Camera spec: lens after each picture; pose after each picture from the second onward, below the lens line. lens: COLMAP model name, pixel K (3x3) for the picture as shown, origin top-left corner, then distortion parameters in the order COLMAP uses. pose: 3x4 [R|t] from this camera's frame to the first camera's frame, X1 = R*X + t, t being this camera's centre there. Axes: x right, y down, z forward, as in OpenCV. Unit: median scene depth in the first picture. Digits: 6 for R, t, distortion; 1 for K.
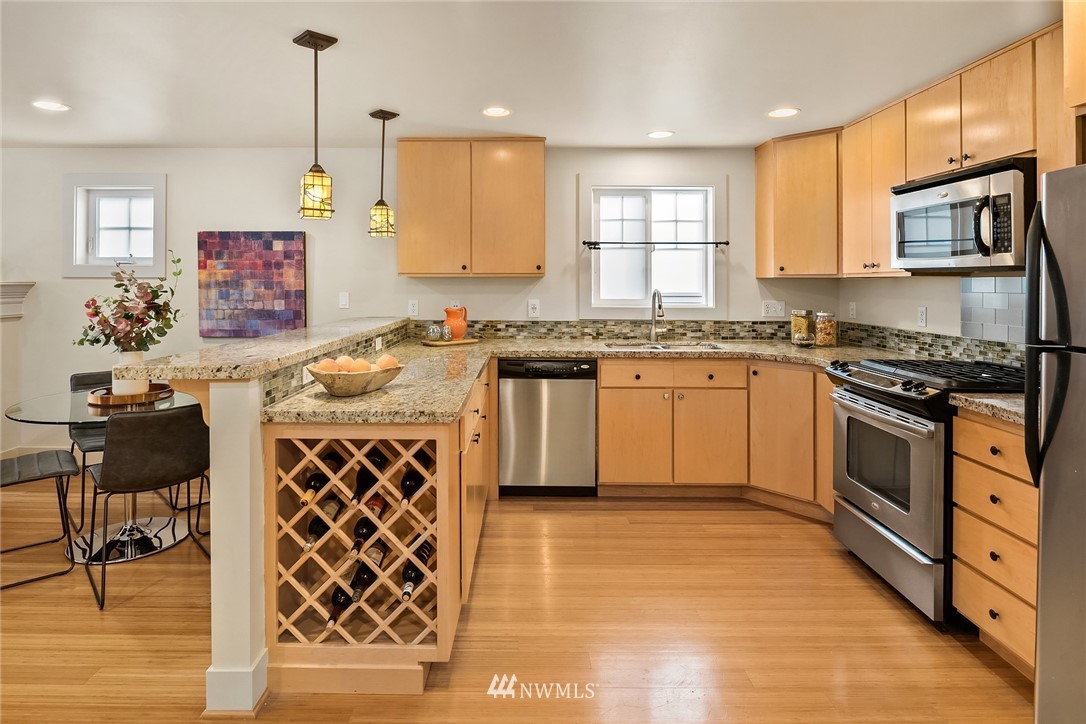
lens RADIAL K [[585.3, 0, 523.7], [0, 585.3, 278.8], [0, 0, 1]] dist [-0.002650, -0.006653]
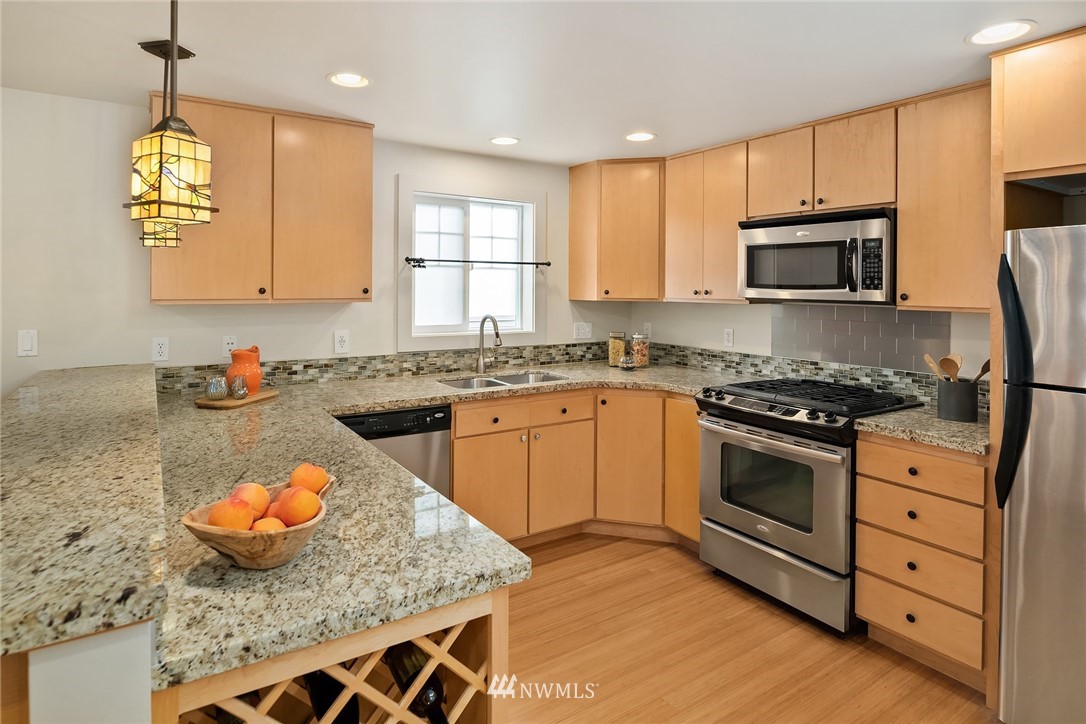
lens RADIAL K [[585.3, 0, 517.7], [0, 585.3, 283.7], [0, 0, 1]] dist [-0.002650, -0.006653]
pose [[0.843005, 0.005866, 0.537874, -0.244115], [-0.006849, 0.999977, -0.000173, -0.033259], [-0.537863, -0.003538, 0.843025, 0.262934]]
